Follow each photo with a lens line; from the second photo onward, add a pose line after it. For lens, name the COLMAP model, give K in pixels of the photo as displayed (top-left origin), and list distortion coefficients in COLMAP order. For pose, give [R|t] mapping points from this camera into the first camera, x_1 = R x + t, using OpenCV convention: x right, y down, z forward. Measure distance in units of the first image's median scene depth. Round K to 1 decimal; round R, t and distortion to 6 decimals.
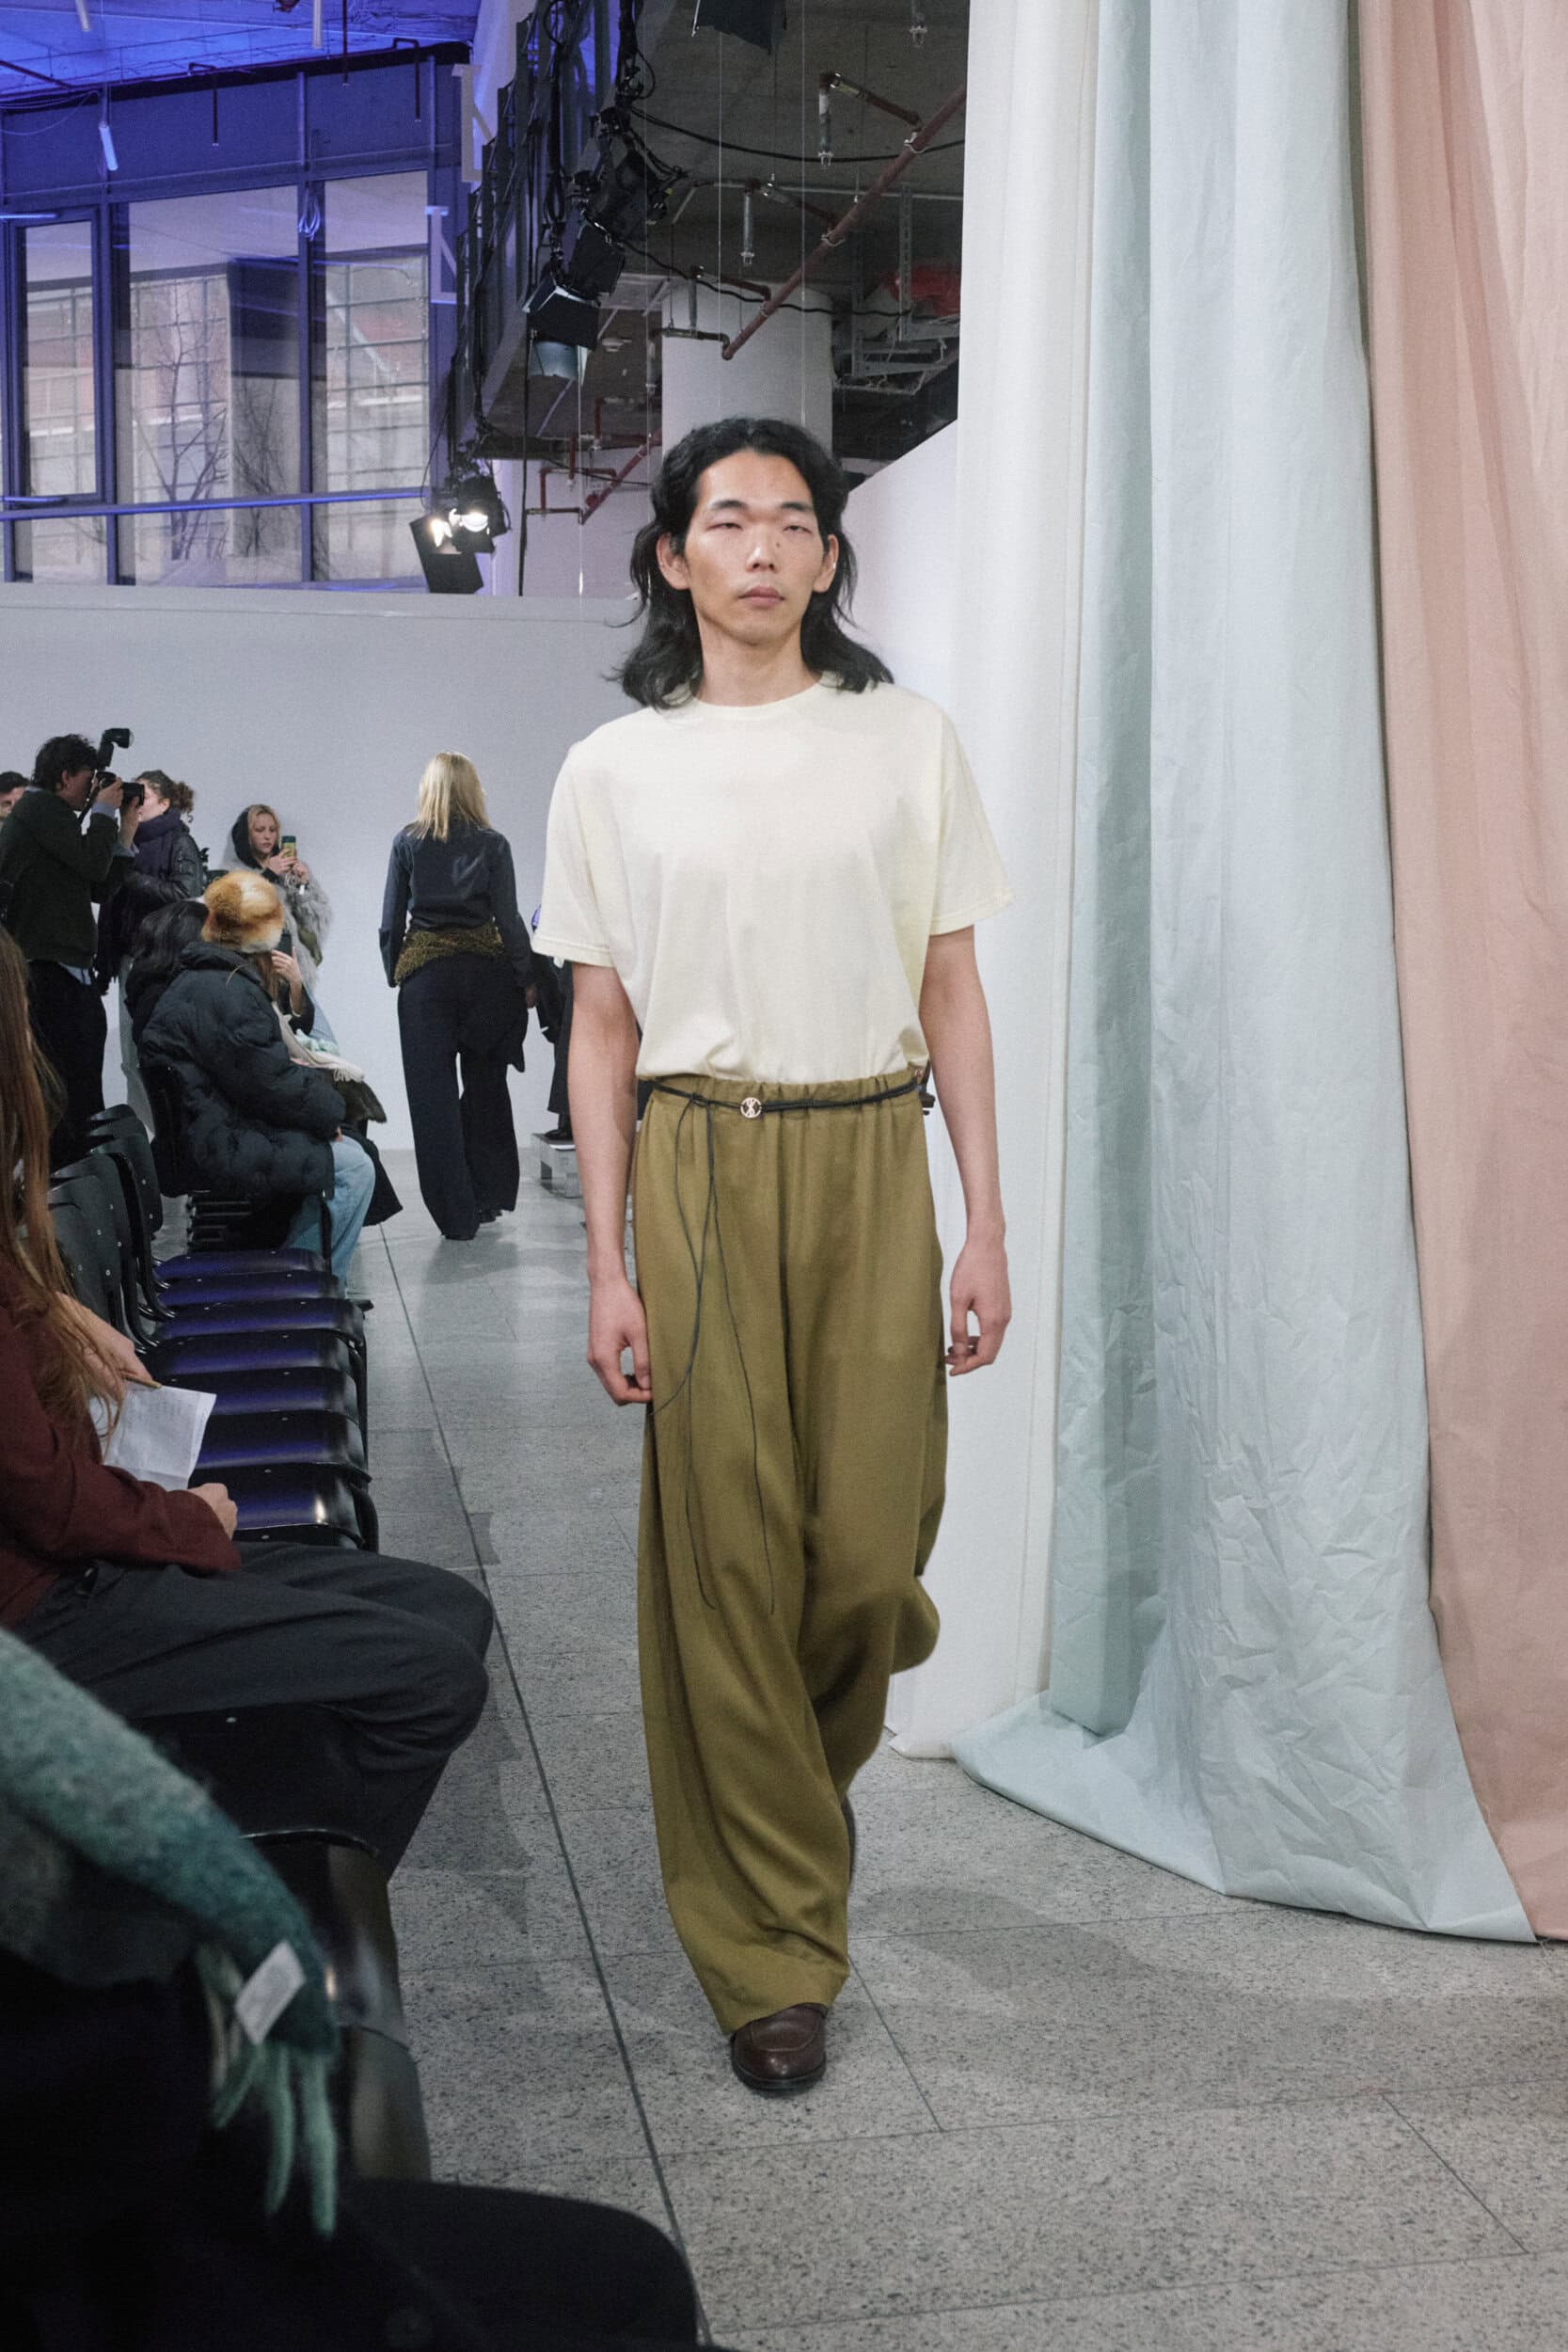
lens RADIAL K [[3025.3, 0, 912.5], [0, 3025.3, 1171.3], [0, 0, 1]] dist [-0.012498, 0.015430]
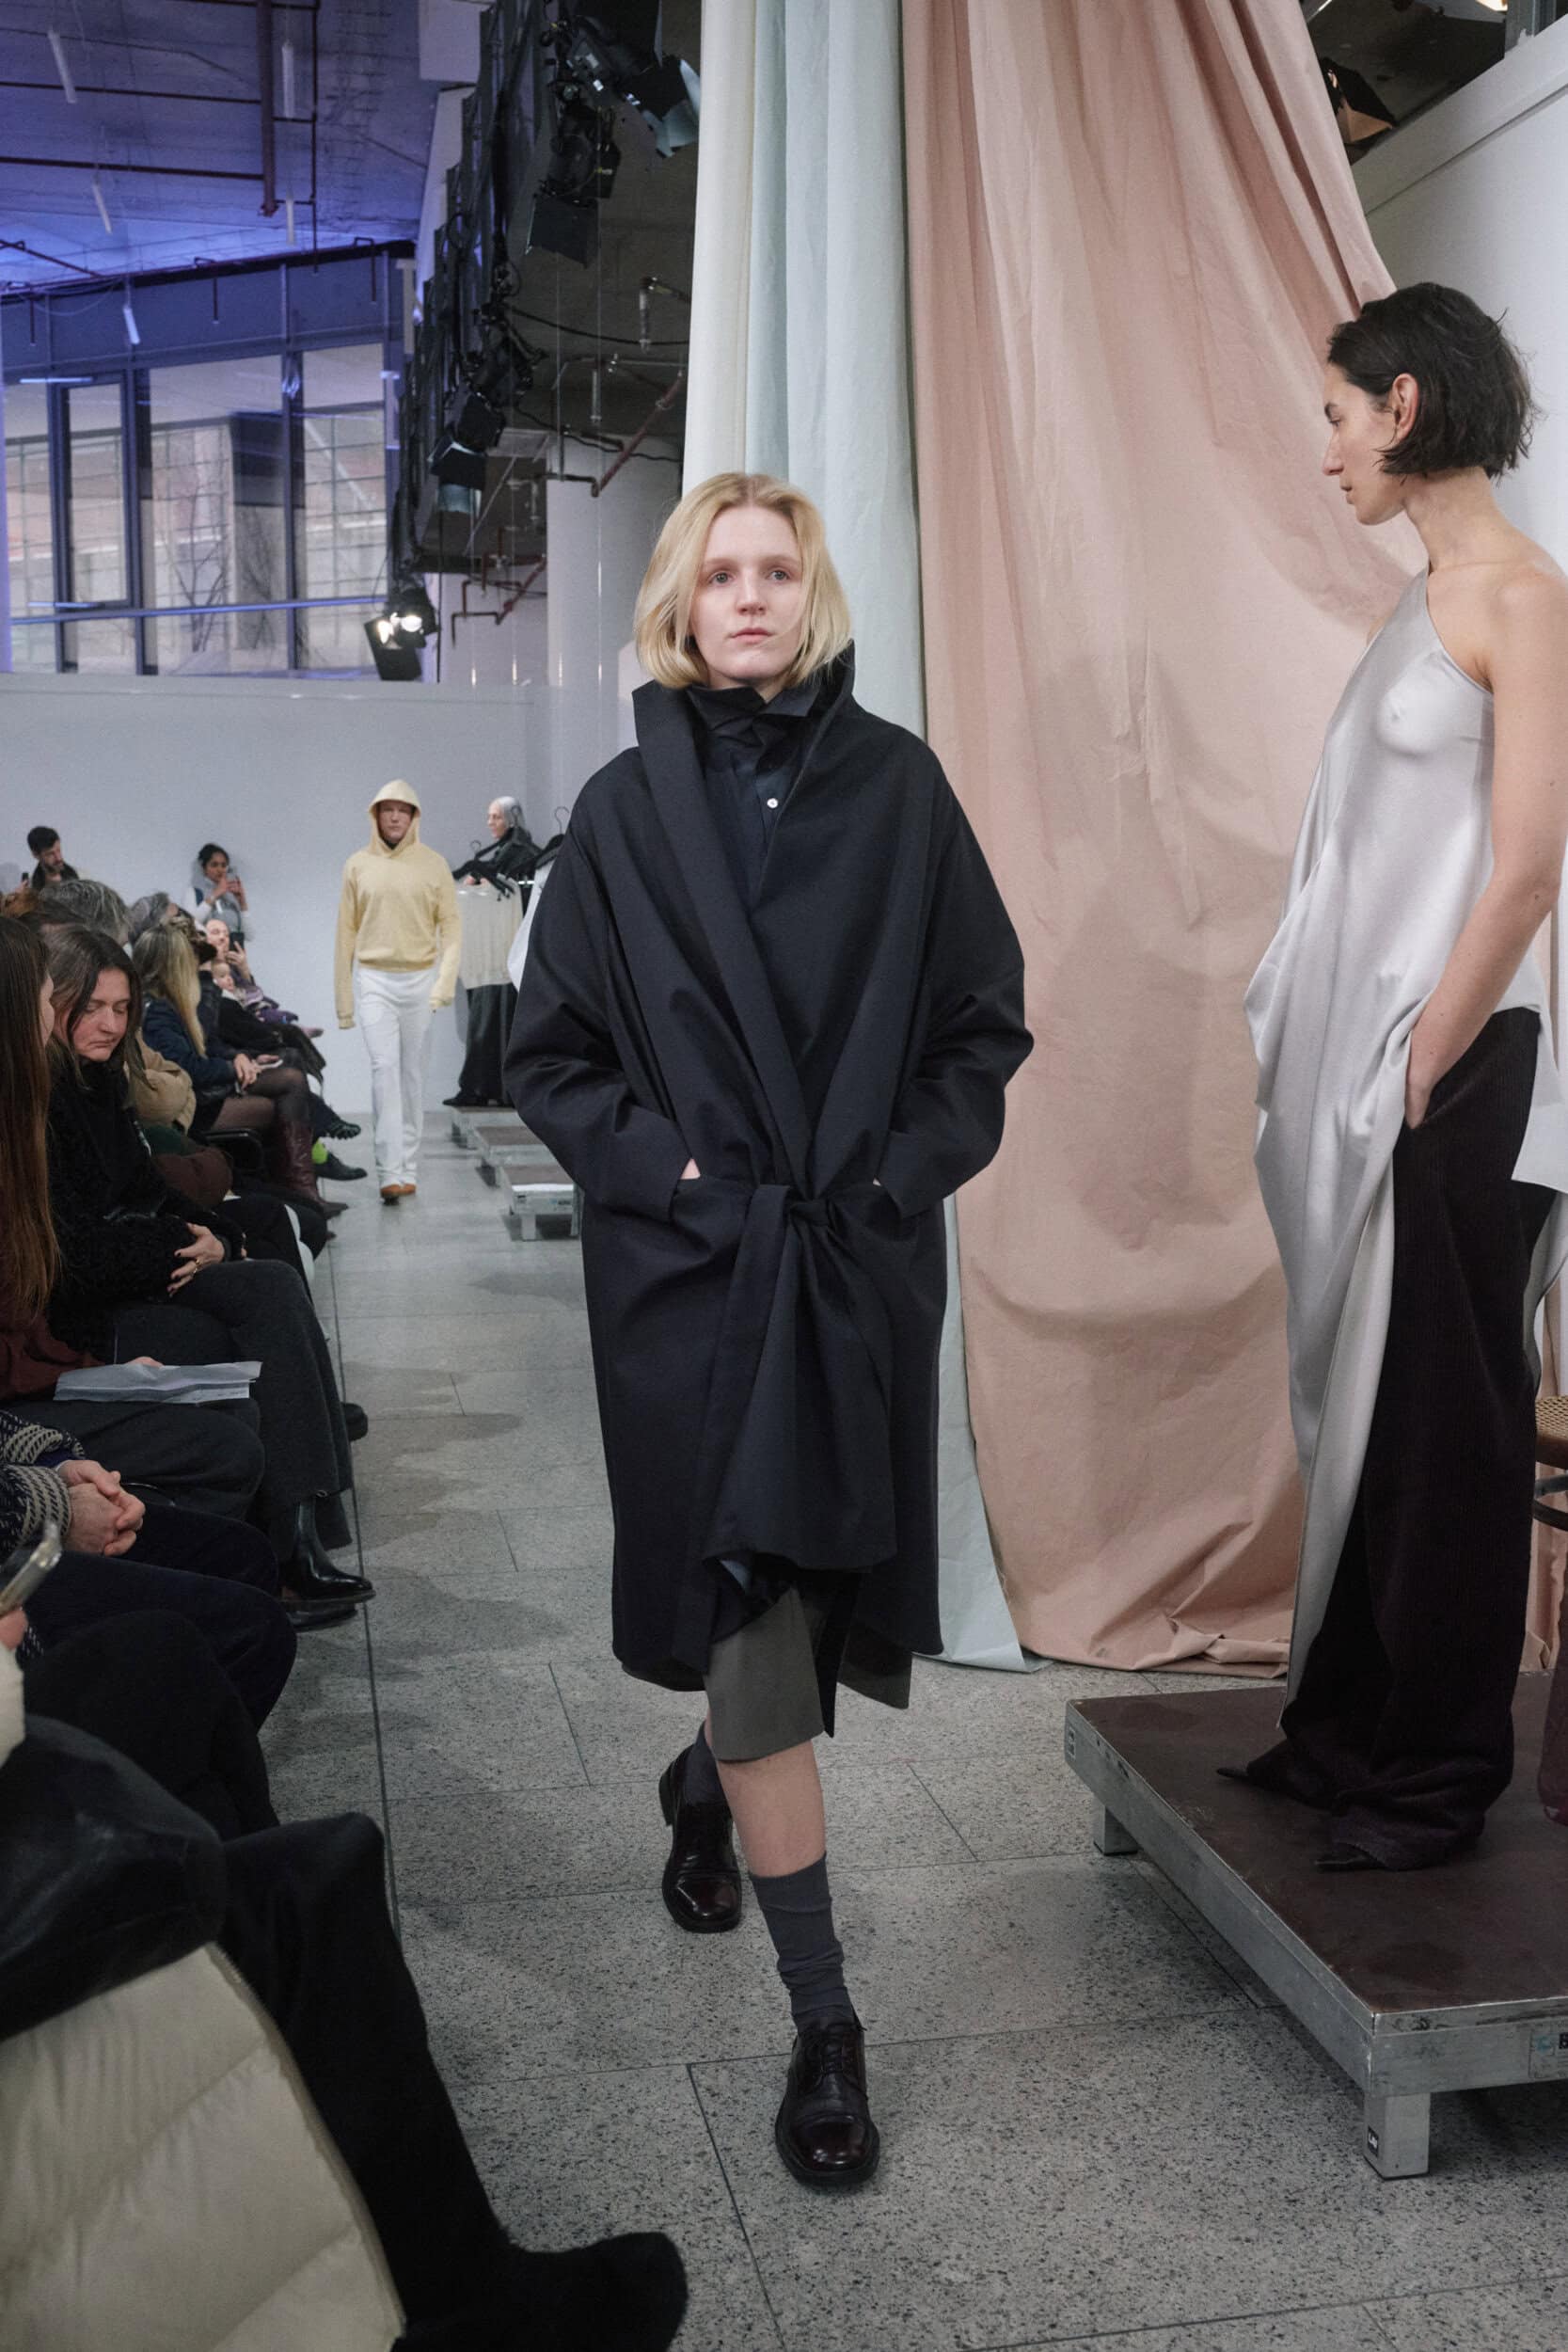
lens RADIAL K [[2395.6, 0, 782.3], [0, 2395.6, 1220.3], [0, 0, 1]] dist [-0.000132, -0.011924]
pose [[0.999968, -0.000838, -0.007978, 0.082901], [0.001117, 0.999387, 0.034984, 0.009868], [0.007944, -0.034991, 0.999356, -0.087236]]
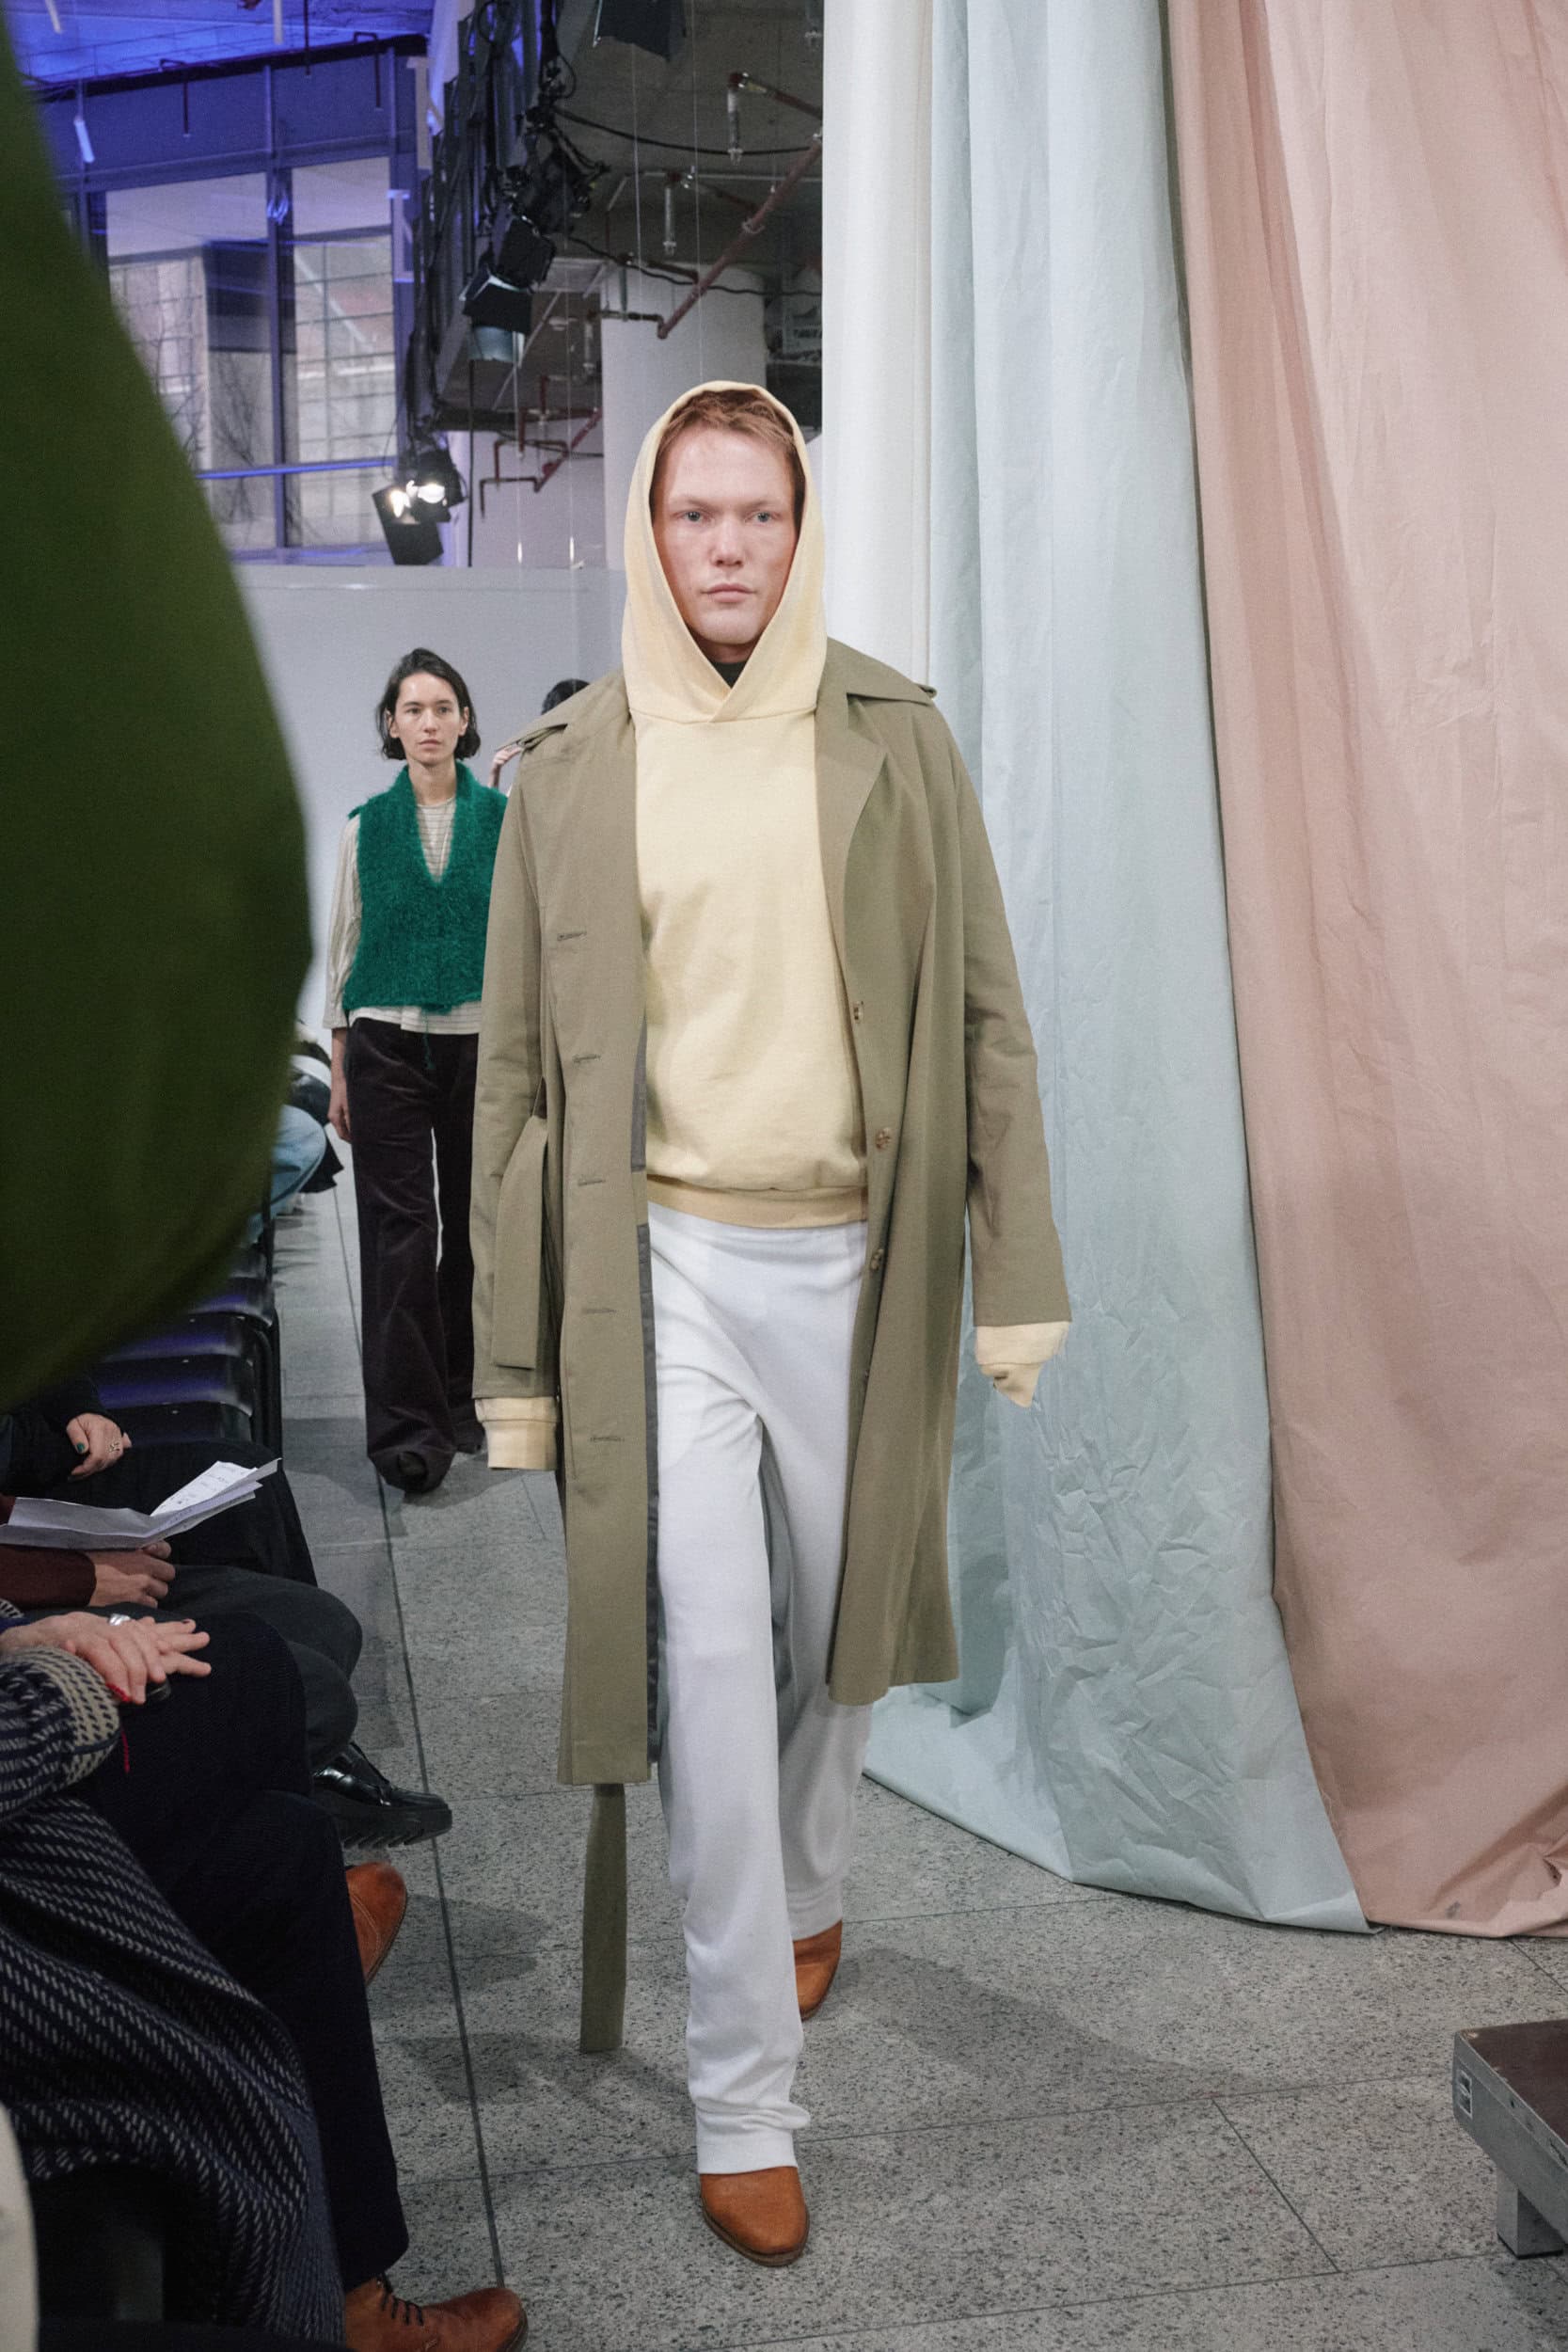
lens RADIAL K [[2900.1, 0, 876.0], [0, 2900.1, 1028.9], [0, 0, 1]] dist [-0.002958, -0.006173]
pose [[0.999838, -0.017232, -0.005195, 0.042414], [0.017119, 0.999630, -0.021141, -0.026127], [0.005557, 0.021049, 0.999763, 0.017808]]
